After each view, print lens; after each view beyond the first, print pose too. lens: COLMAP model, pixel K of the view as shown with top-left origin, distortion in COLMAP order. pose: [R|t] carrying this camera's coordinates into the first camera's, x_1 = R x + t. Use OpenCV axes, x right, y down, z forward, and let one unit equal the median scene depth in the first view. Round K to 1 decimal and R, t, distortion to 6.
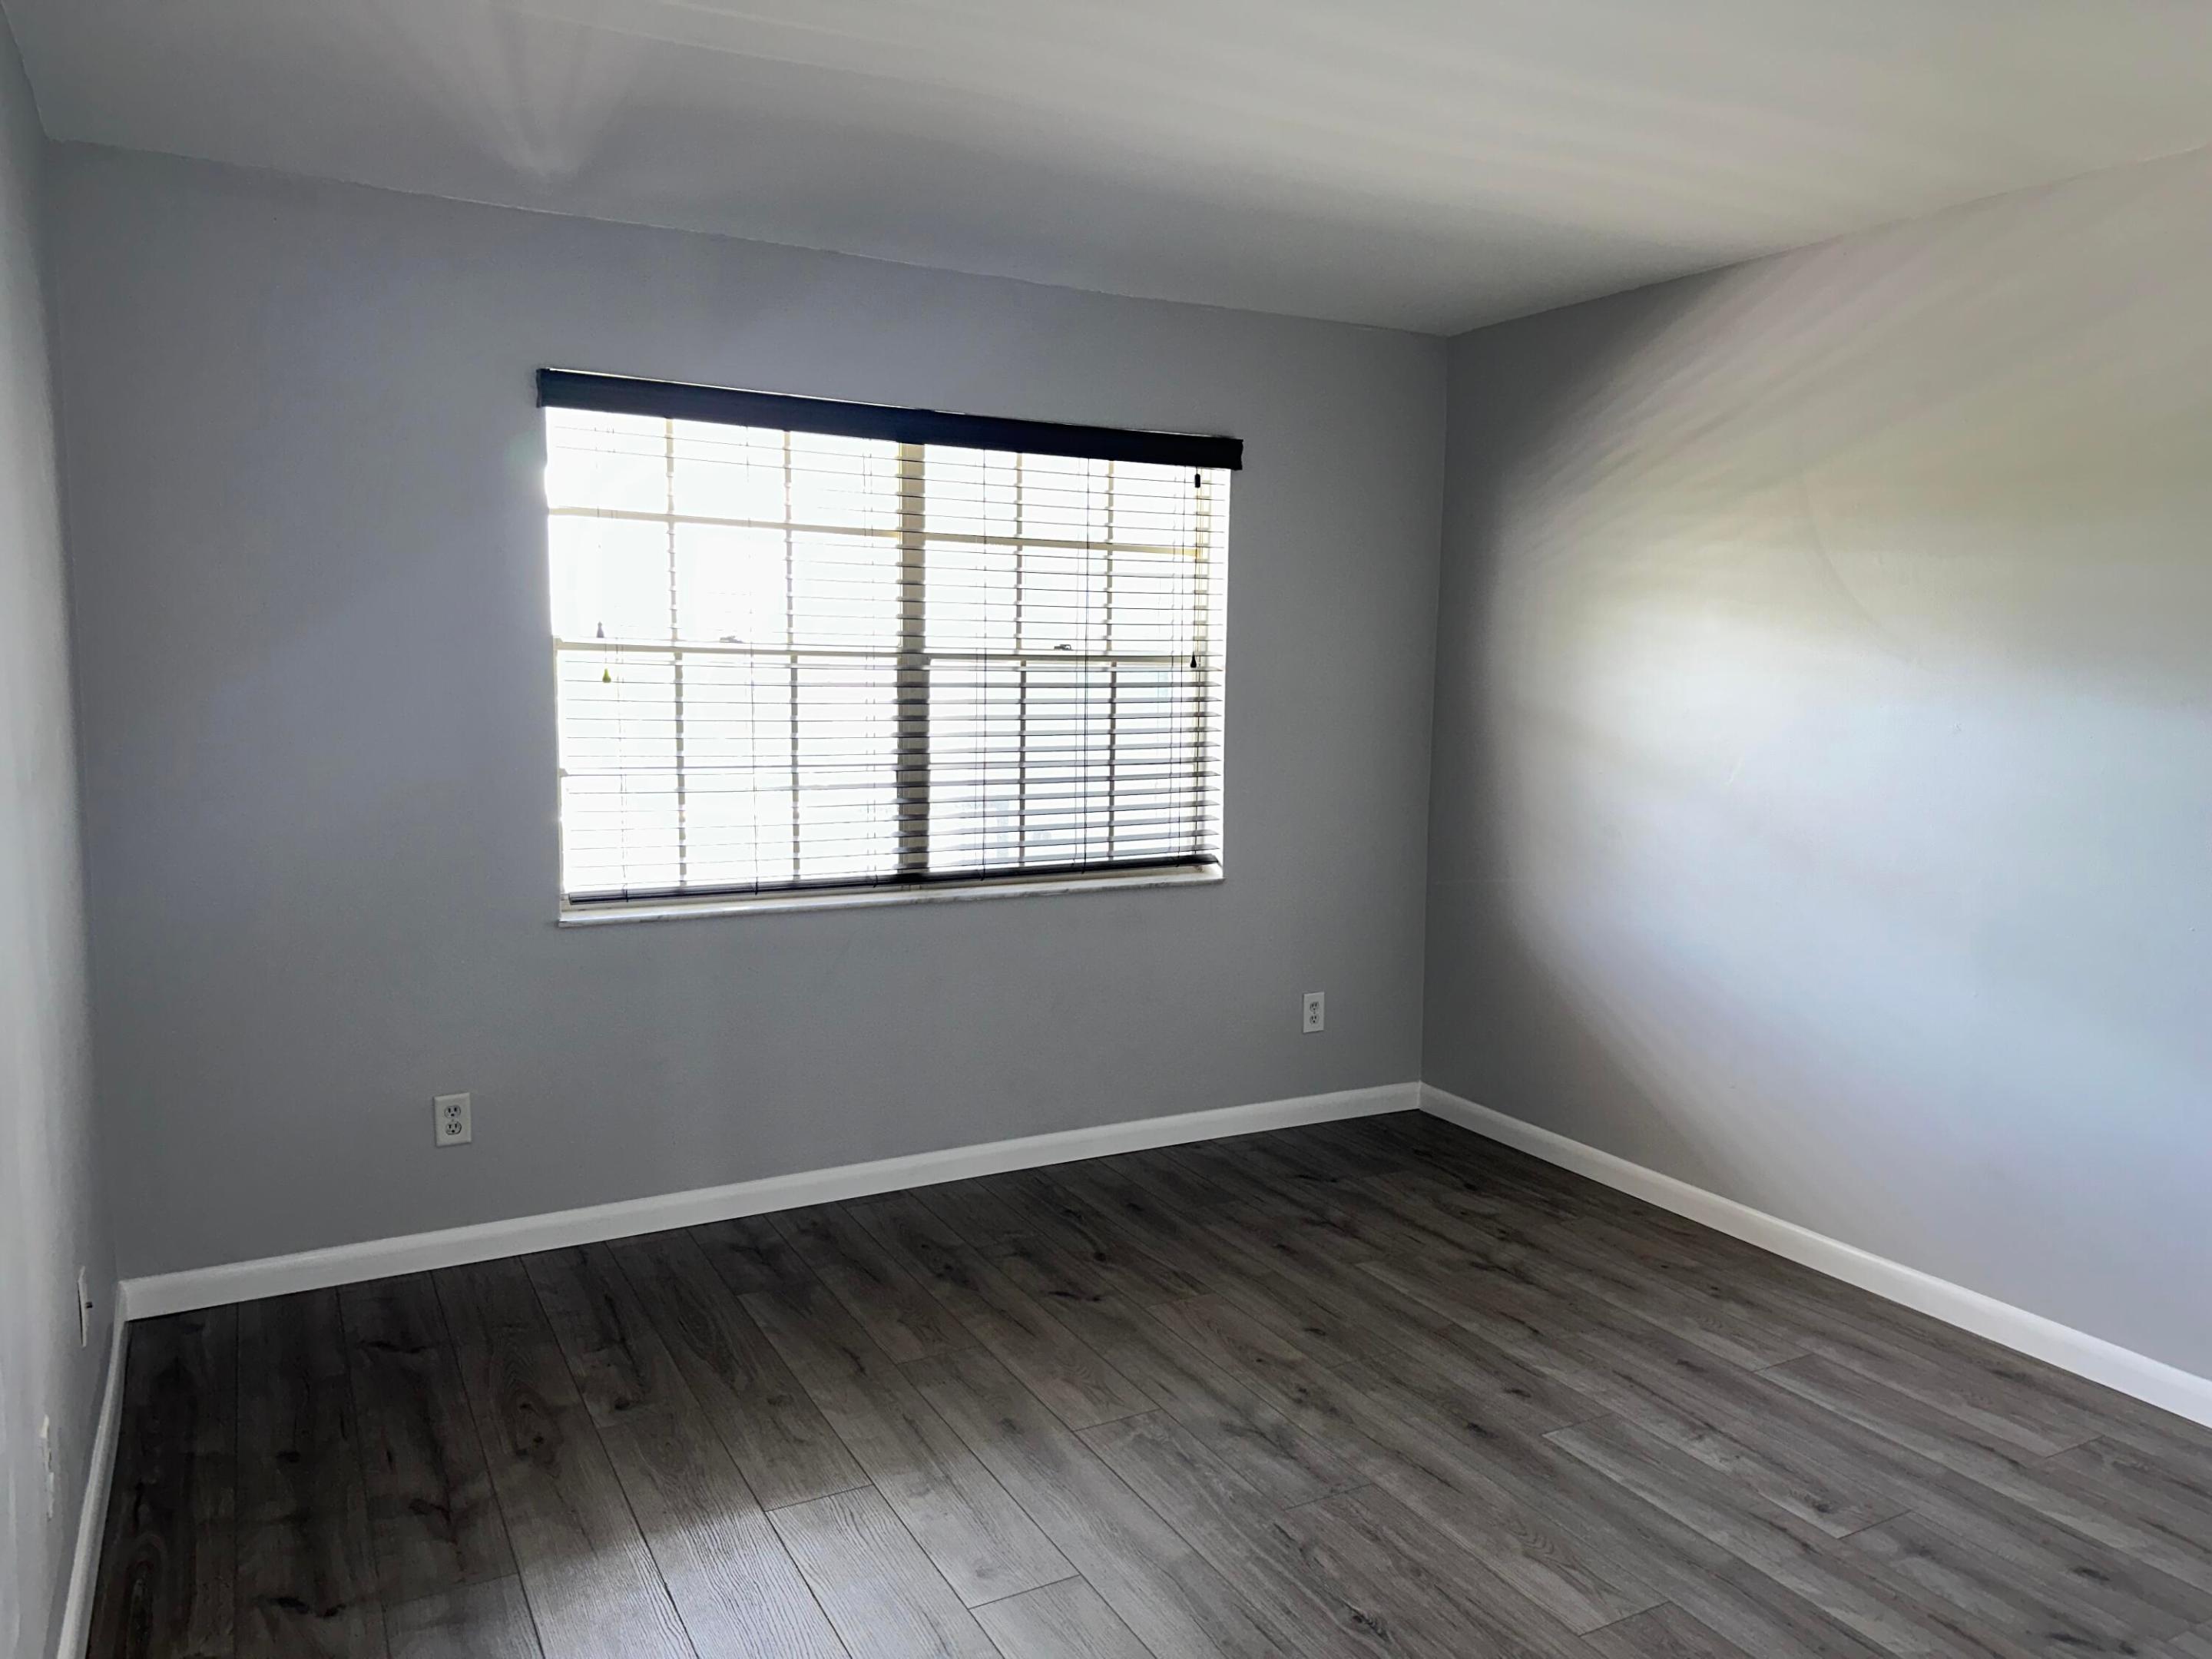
lens RADIAL K [[1514.1, 0, 1114.0], [0, 1514.1, 839.8], [0, 0, 1]] dist [0.008902, -0.016947]
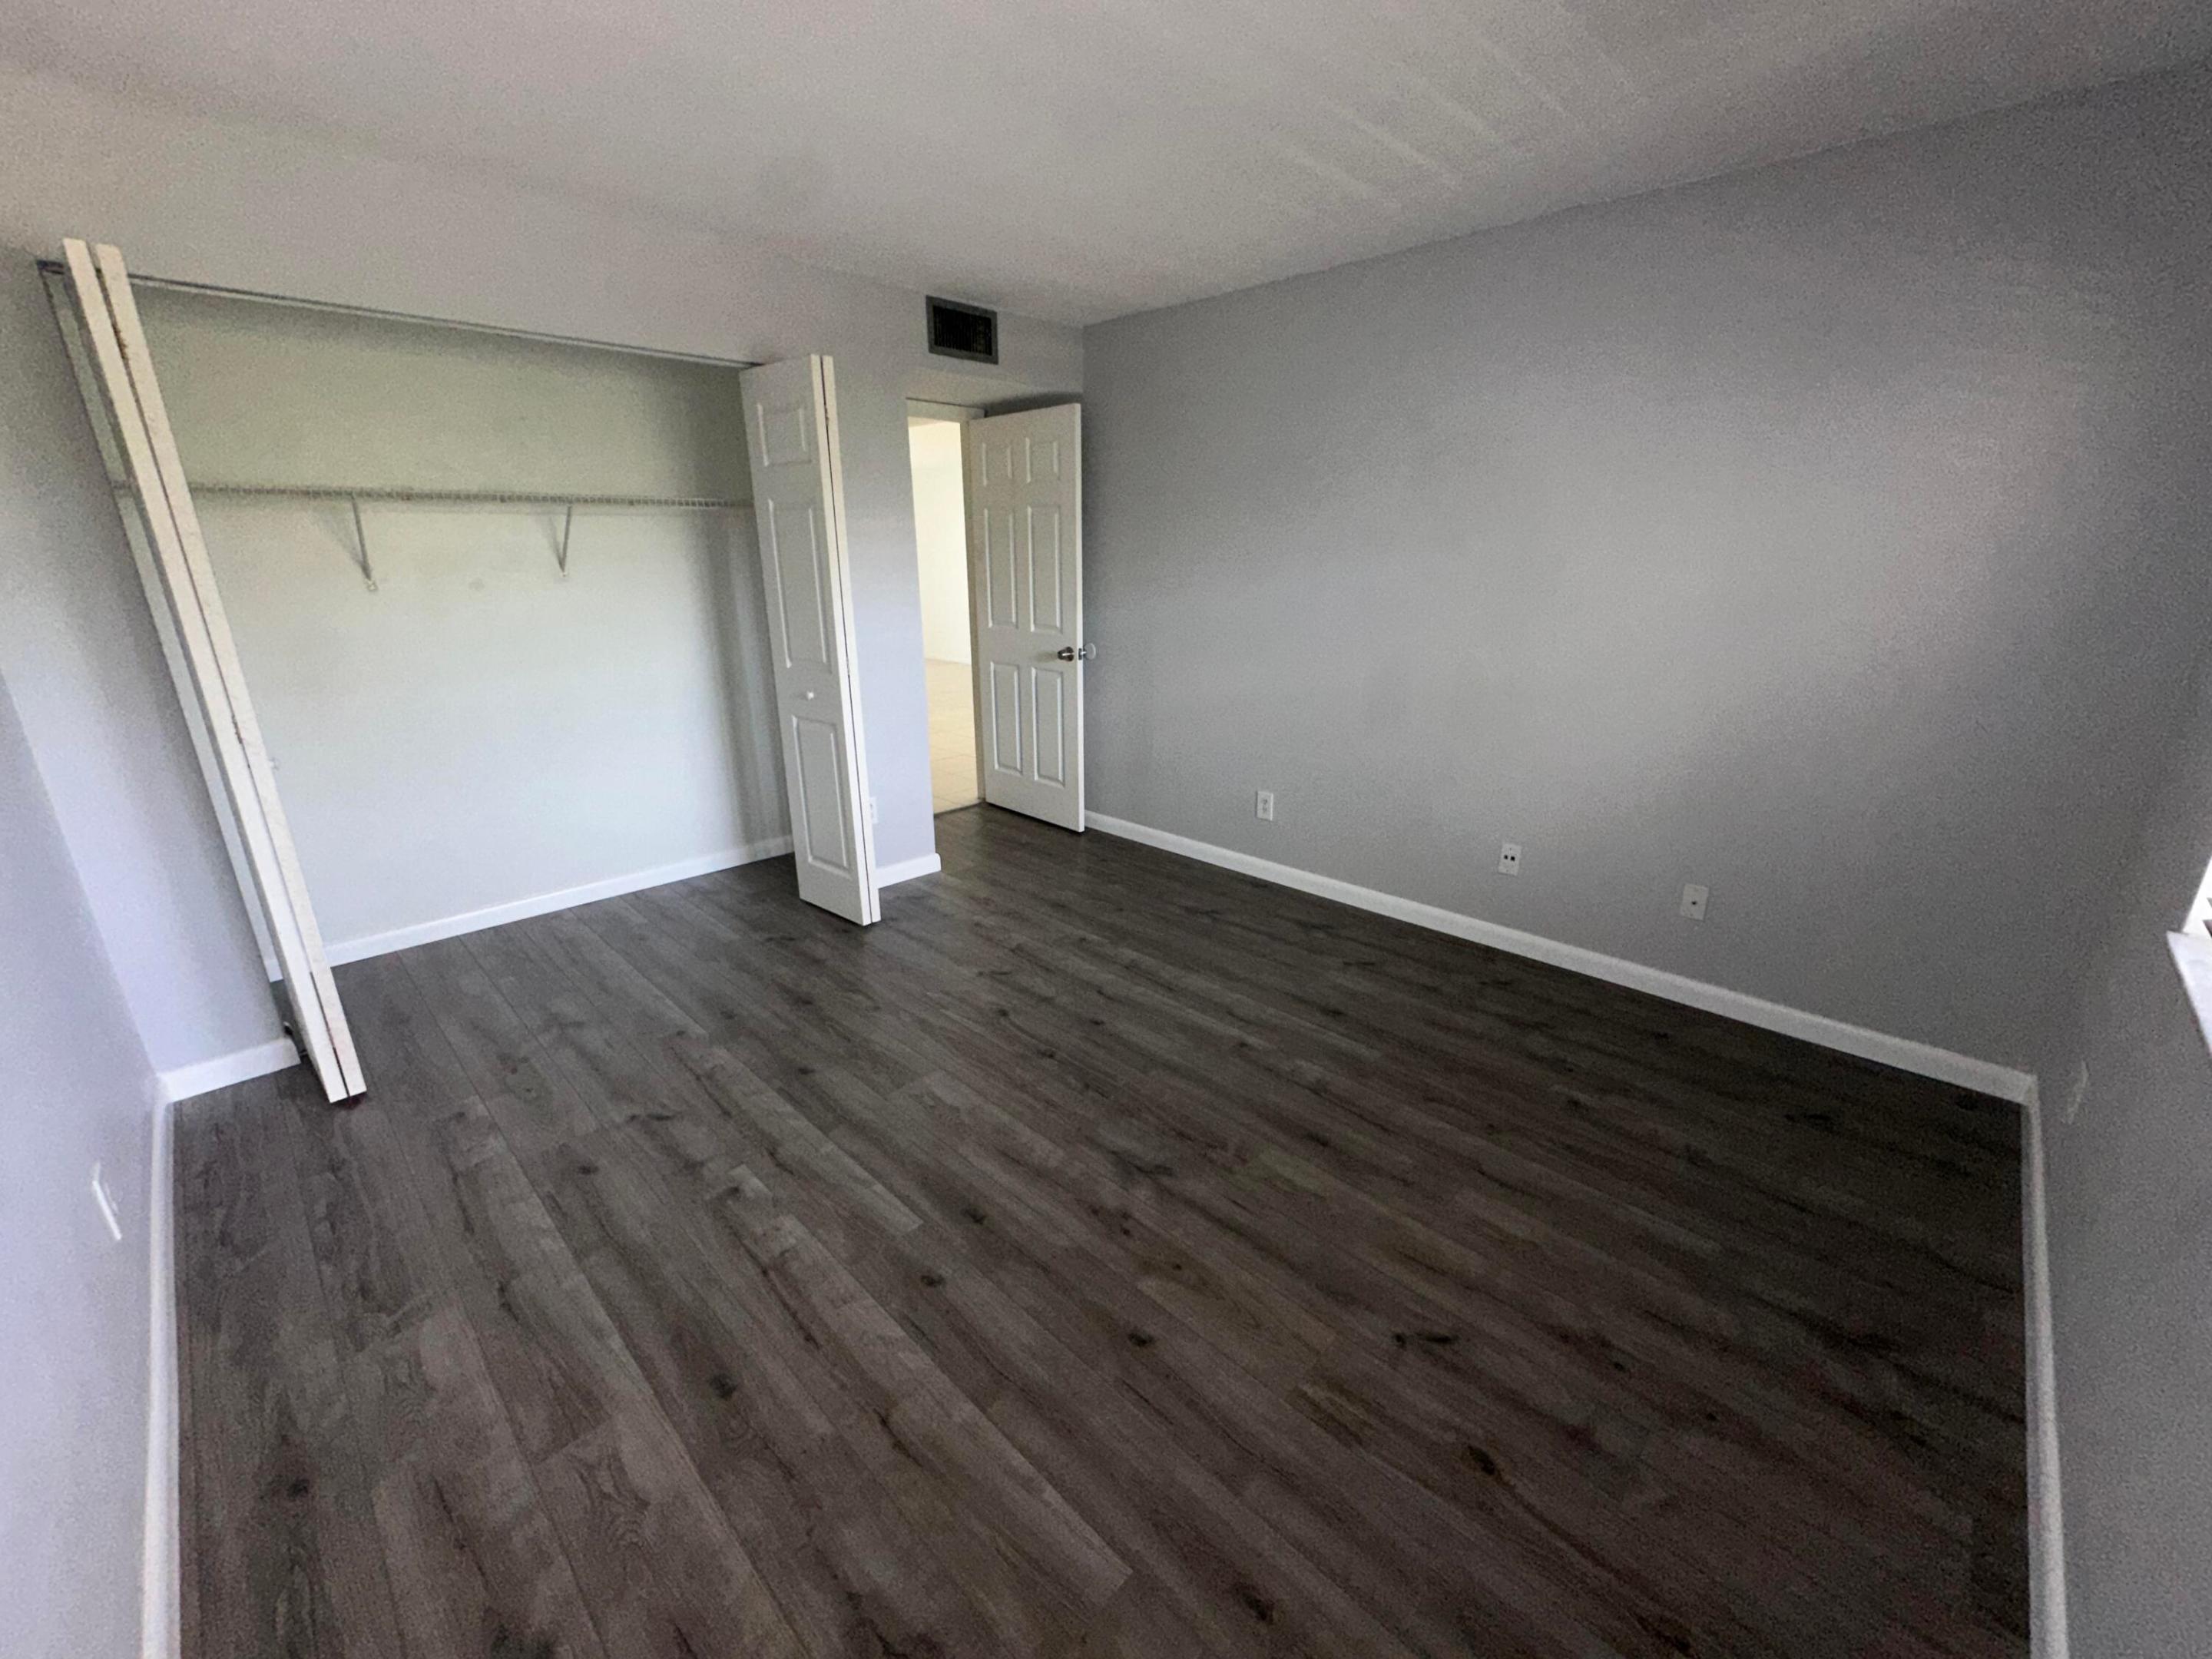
lens RADIAL K [[885.0, 0, 1092.6], [0, 885.0, 822.5], [0, 0, 1]] dist [-0.004018, 0.000359]
pose [[-0.960080, 0.071168, -0.270521, 0.296311], [-0.044576, 0.915810, 0.399131, -0.168364], [0.276151, 0.395257, -0.876078, 1.411293]]
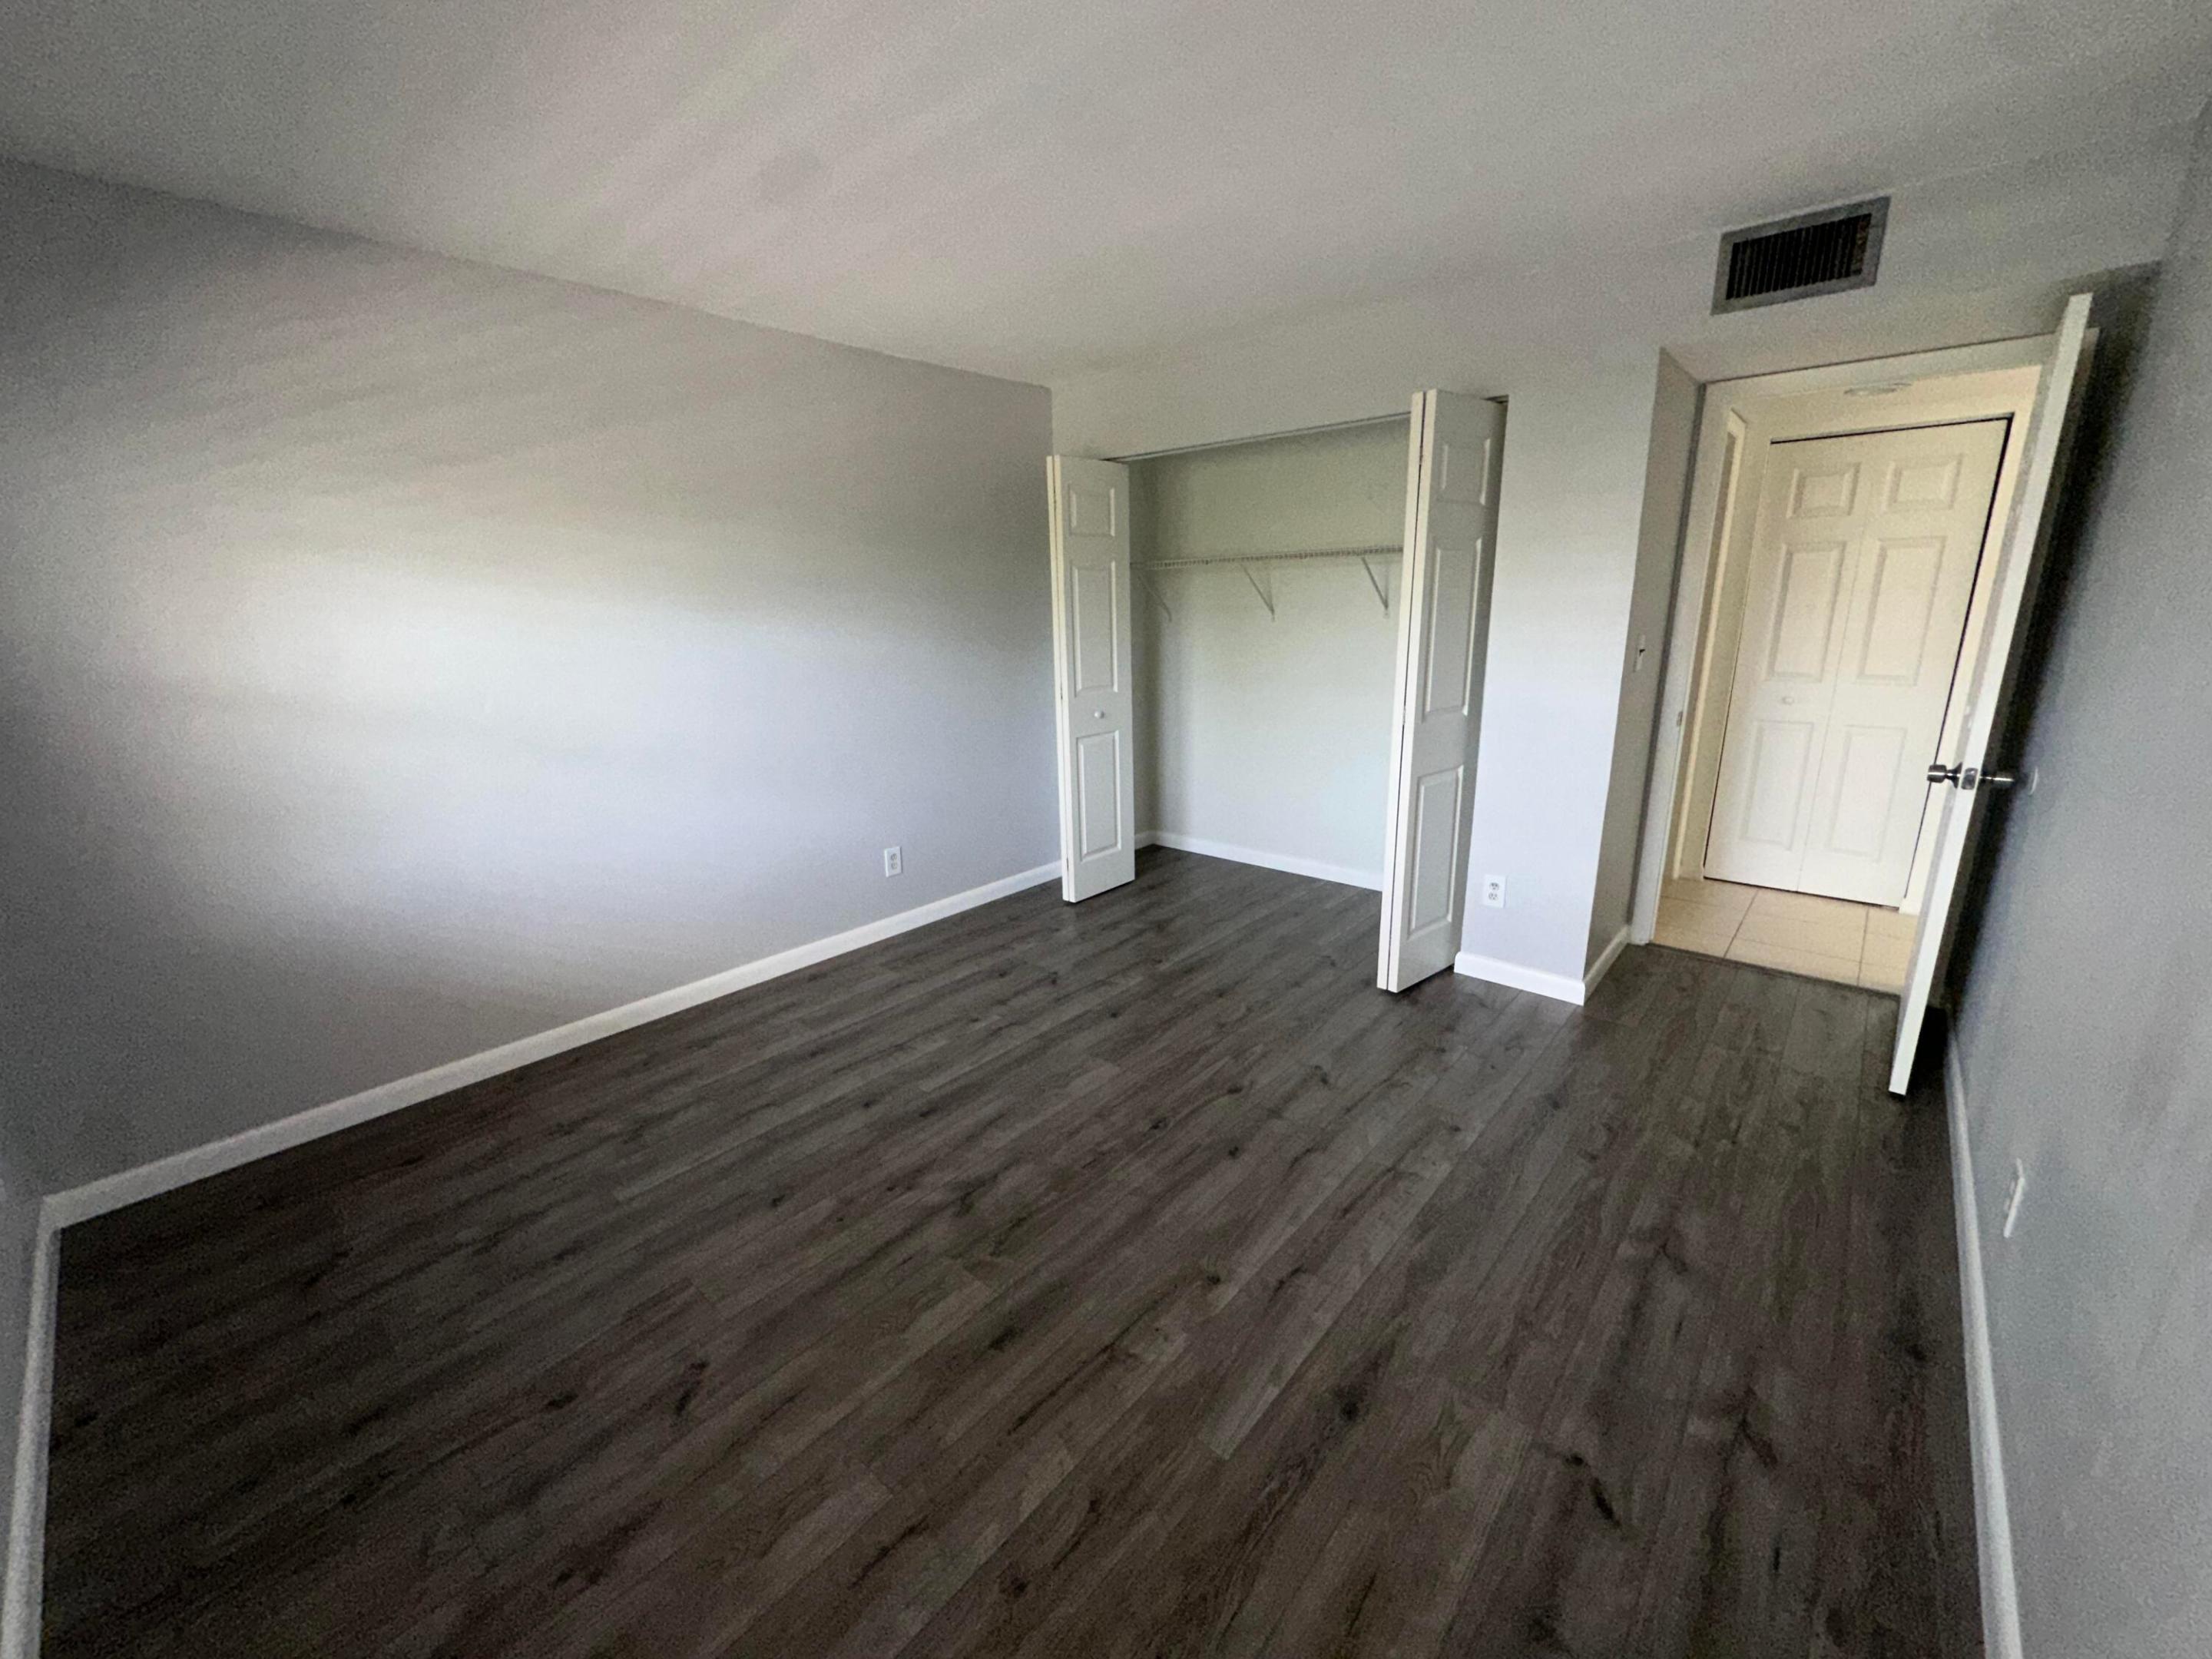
lens RADIAL K [[885.0, 0, 1110.1], [0, 885.0, 817.2], [0, 0, 1]] dist [-0.004018, 0.000359]
pose [[-0.341384, -0.235328, 0.909988, -0.534134], [0.127303, 0.947653, 0.292827, -0.128408], [-0.931263, 0.215811, -0.293556, 0.955488]]
